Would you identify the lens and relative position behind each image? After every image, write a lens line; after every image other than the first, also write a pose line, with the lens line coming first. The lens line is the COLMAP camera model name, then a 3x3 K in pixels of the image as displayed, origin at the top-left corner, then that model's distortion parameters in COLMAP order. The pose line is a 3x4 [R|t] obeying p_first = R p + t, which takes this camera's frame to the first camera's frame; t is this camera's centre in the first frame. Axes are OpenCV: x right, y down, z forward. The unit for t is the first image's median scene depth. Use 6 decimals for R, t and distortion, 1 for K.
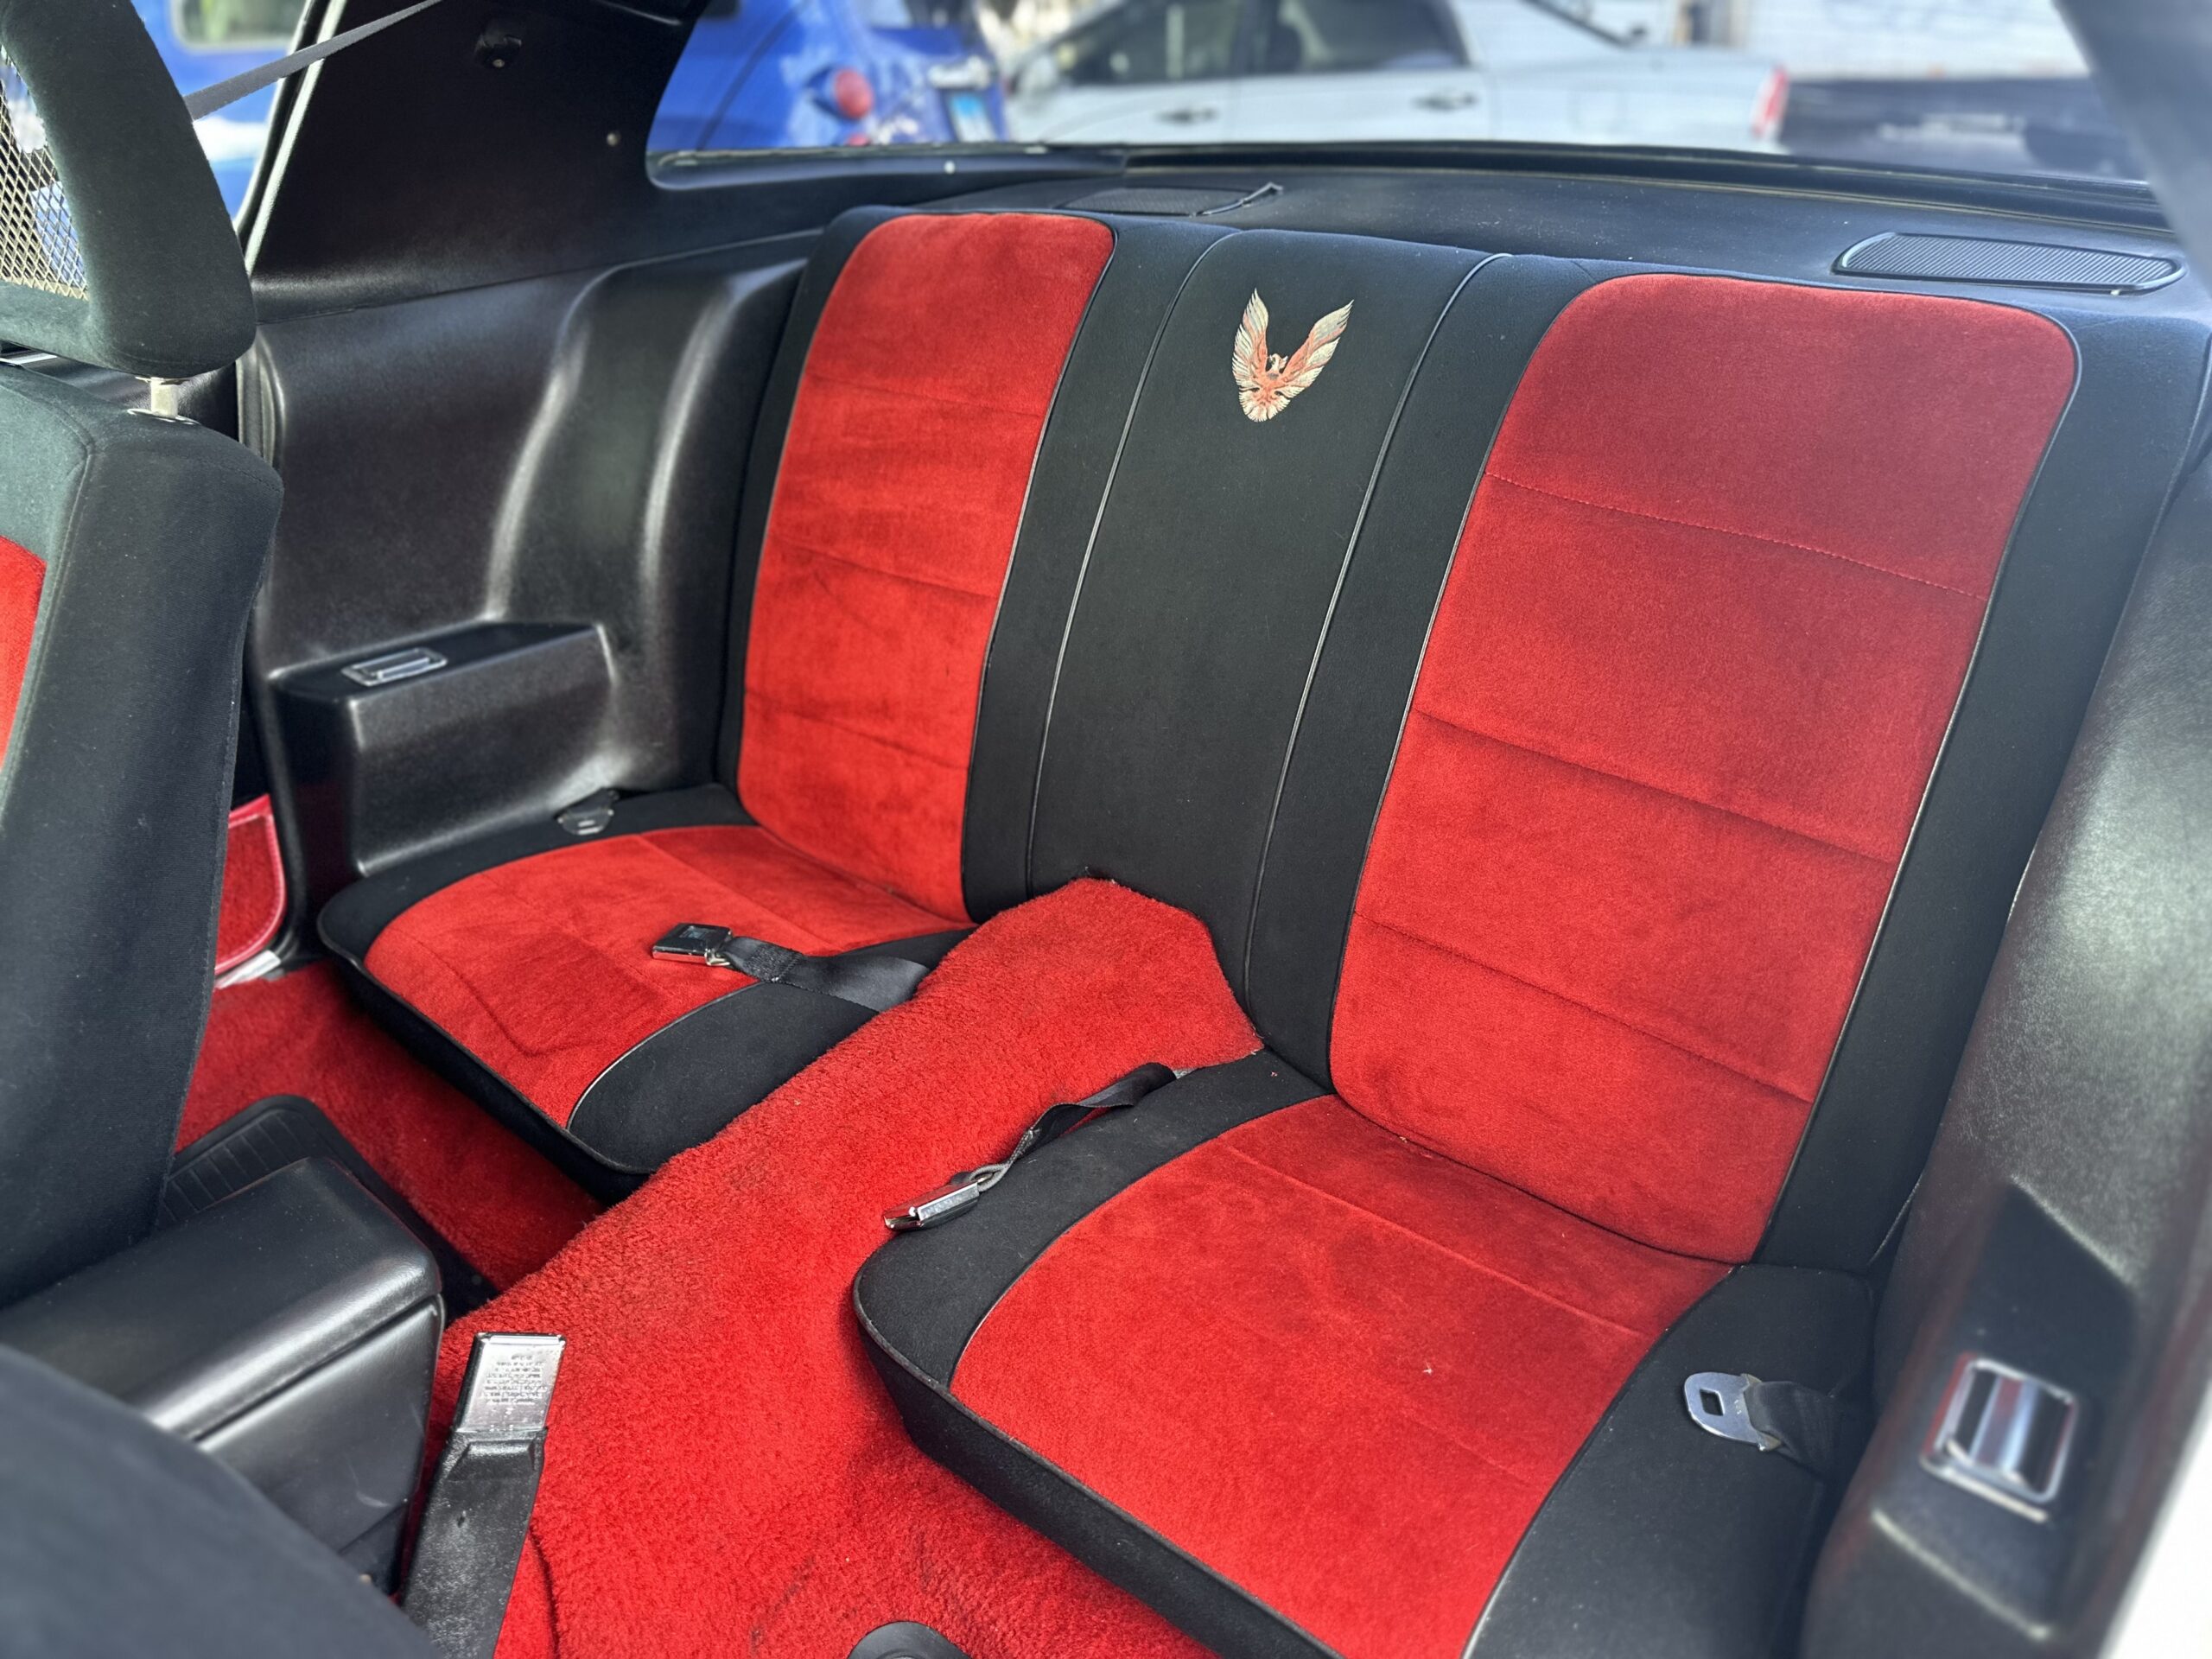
lens RADIAL K [[1563.3, 0, 1082.2], [0, 1563.3, 828.6], [0, 0, 1]] dist [0.060215, -0.064641]
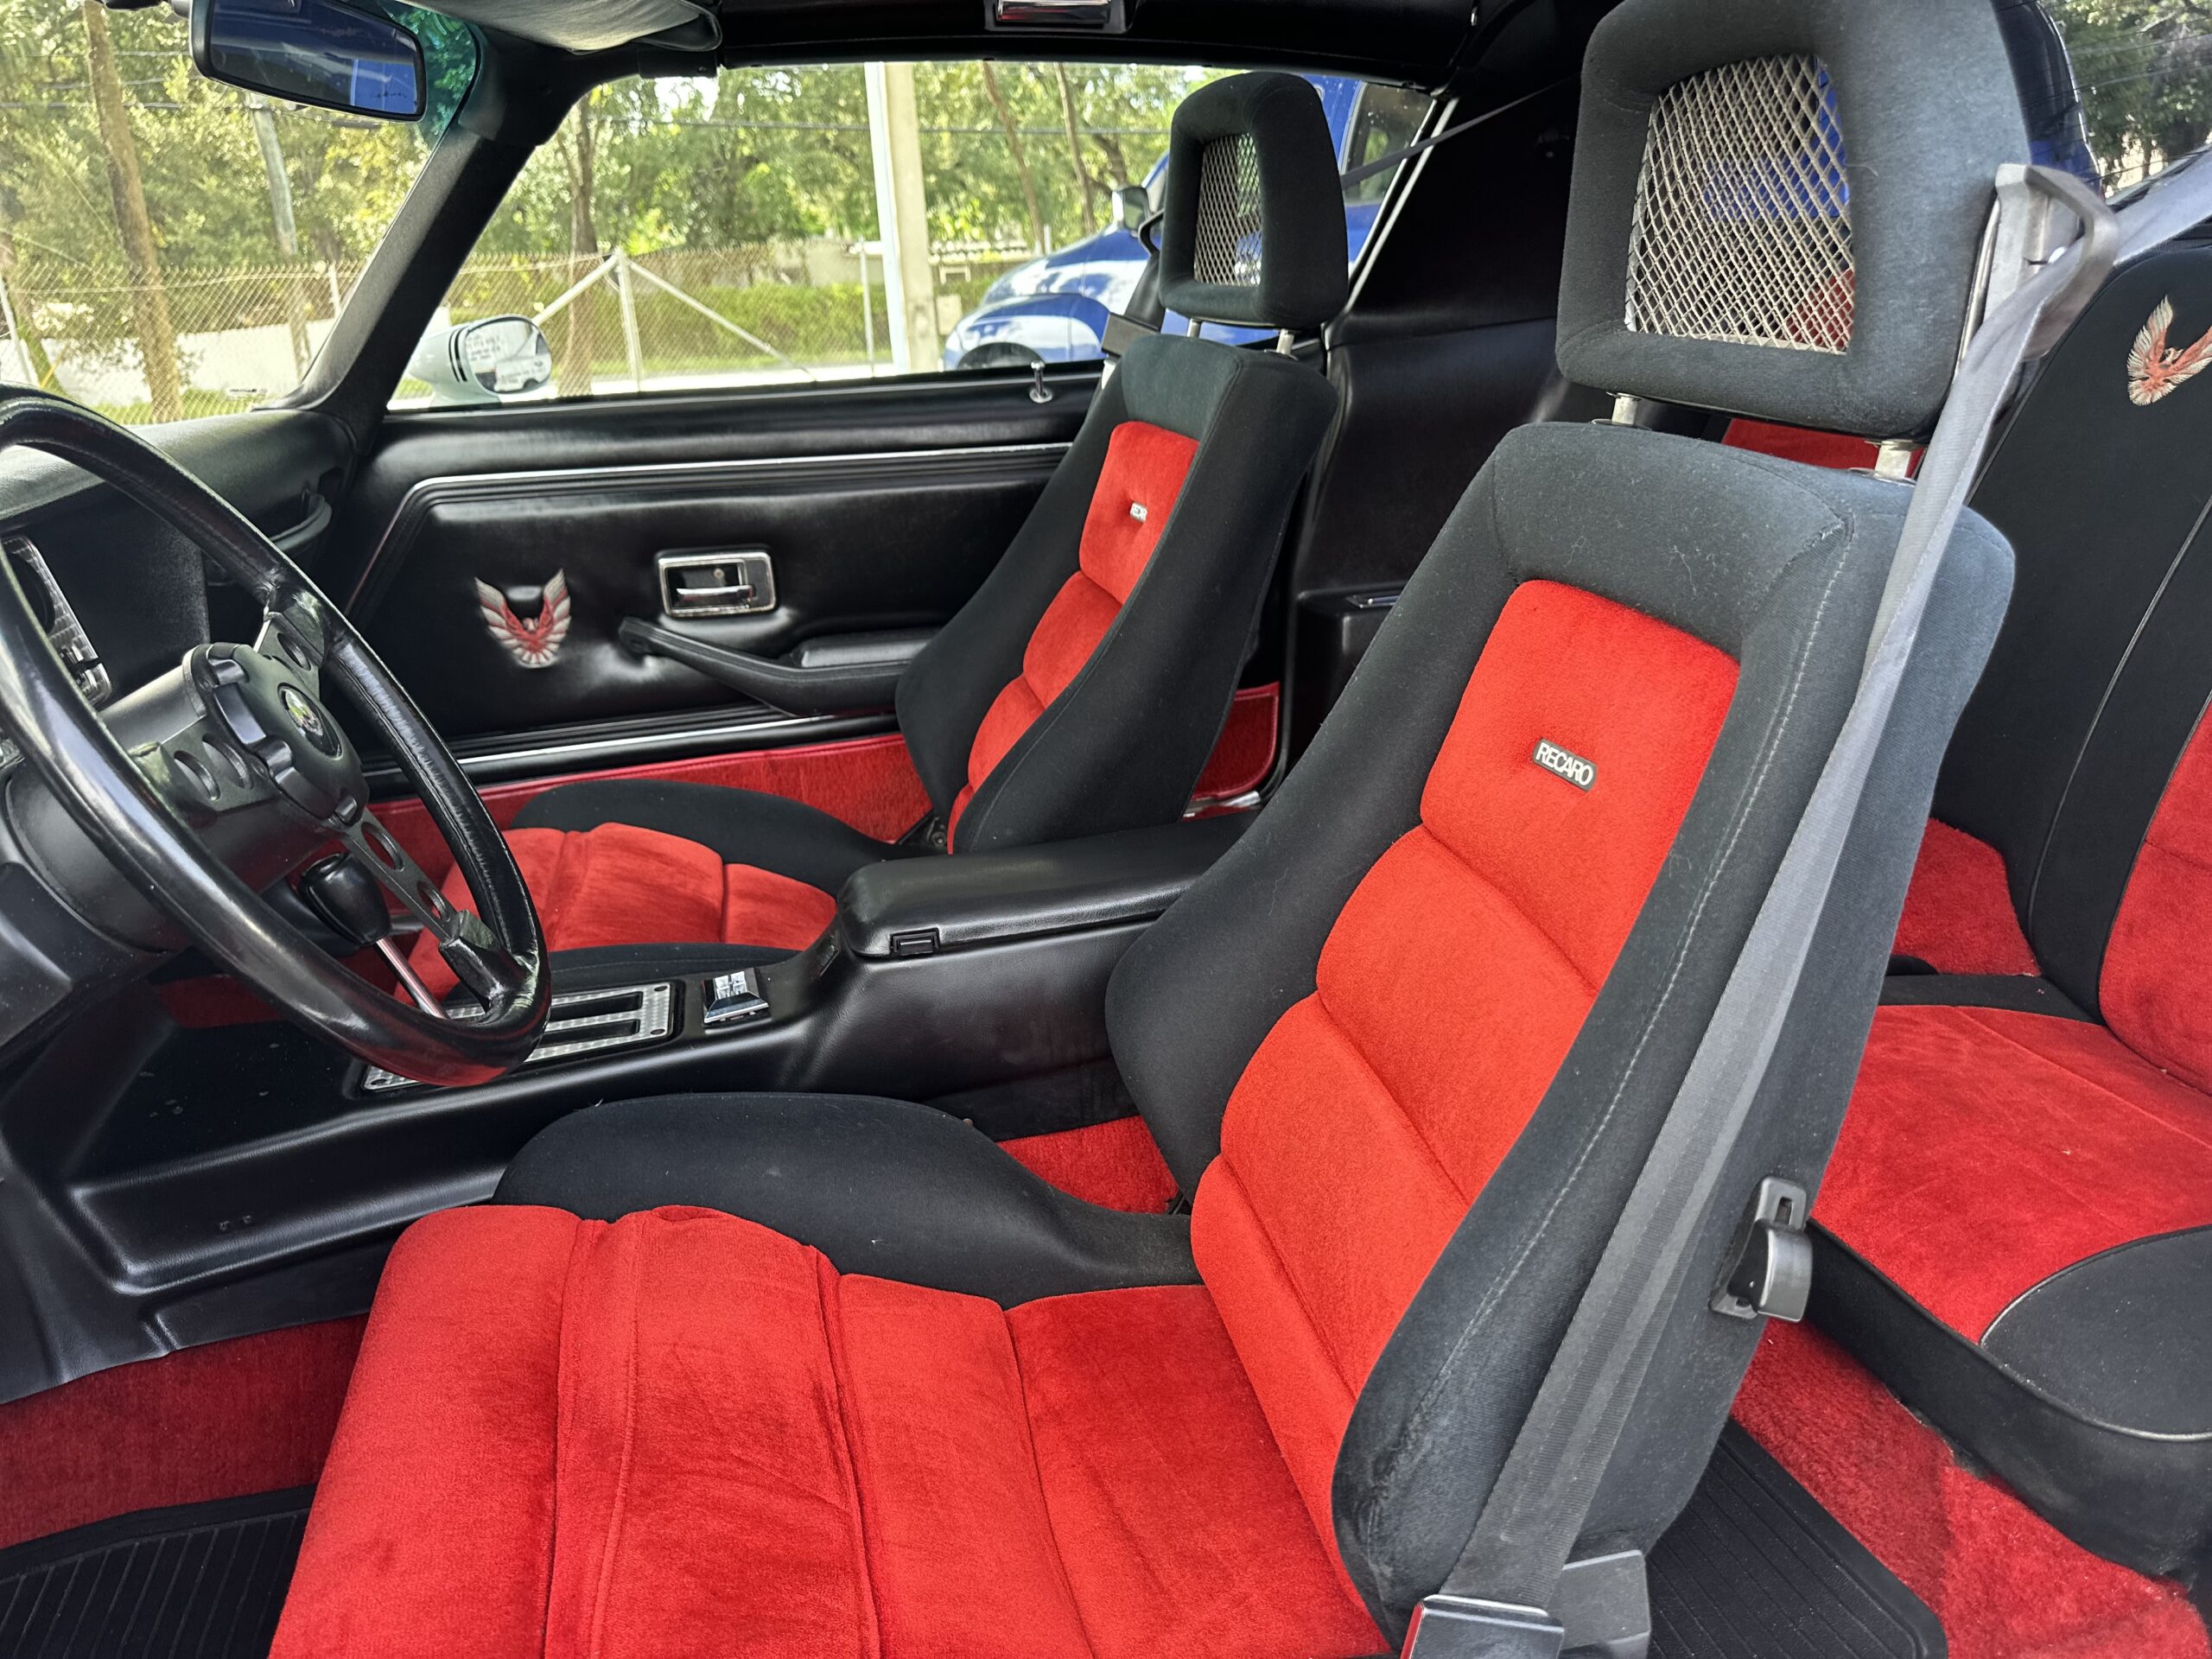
lens RADIAL K [[1563.3, 0, 1082.2], [0, 1563.3, 828.6], [0, 0, 1]] dist [0.060215, -0.064641]
pose [[0.810079, 0.171985, -0.560530, 0.184261], [-0.228989, 0.972889, -0.032428, 0.238950], [0.539756, 0.154624, 0.827499, -0.284383]]
